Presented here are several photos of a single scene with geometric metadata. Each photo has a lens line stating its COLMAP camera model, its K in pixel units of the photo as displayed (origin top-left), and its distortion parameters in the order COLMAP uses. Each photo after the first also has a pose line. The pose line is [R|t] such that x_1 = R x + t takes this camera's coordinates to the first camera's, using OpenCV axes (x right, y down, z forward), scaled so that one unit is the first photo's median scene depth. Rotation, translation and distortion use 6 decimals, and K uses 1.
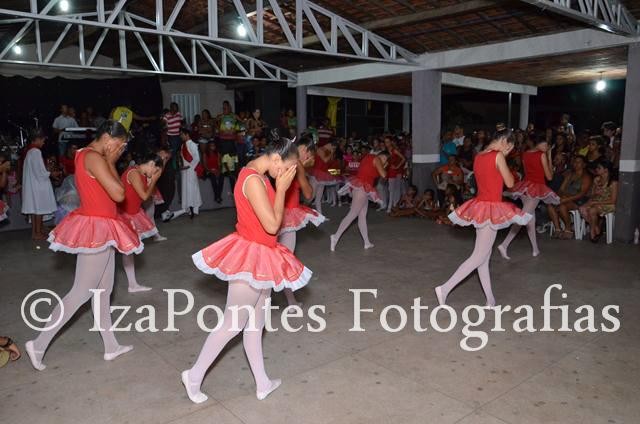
lens RADIAL K [[526.2, 0, 311.4], [0, 526.2, 214.4], [0, 0, 1]] dist [-0.013939, 0.024421]
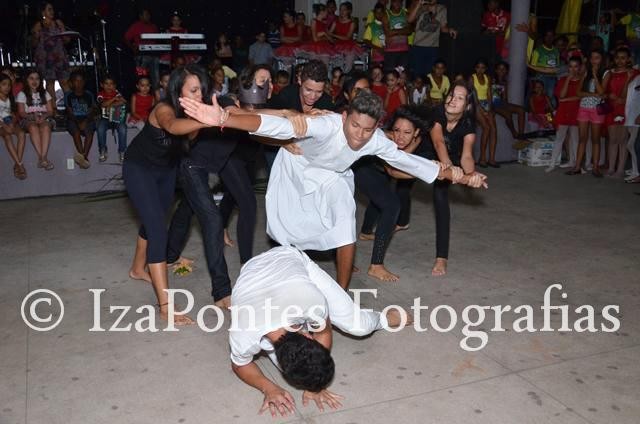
lens RADIAL K [[675.8, 0, 313.8], [0, 675.8, 212.9], [0, 0, 1]] dist [-0.022429, 0.000000]
pose [[0.959176, 0.067051, -0.274747, -0.021450], [-0.042927, 0.994749, 0.092902, -0.034285], [0.279533, -0.077315, 0.957018, 0.265684]]
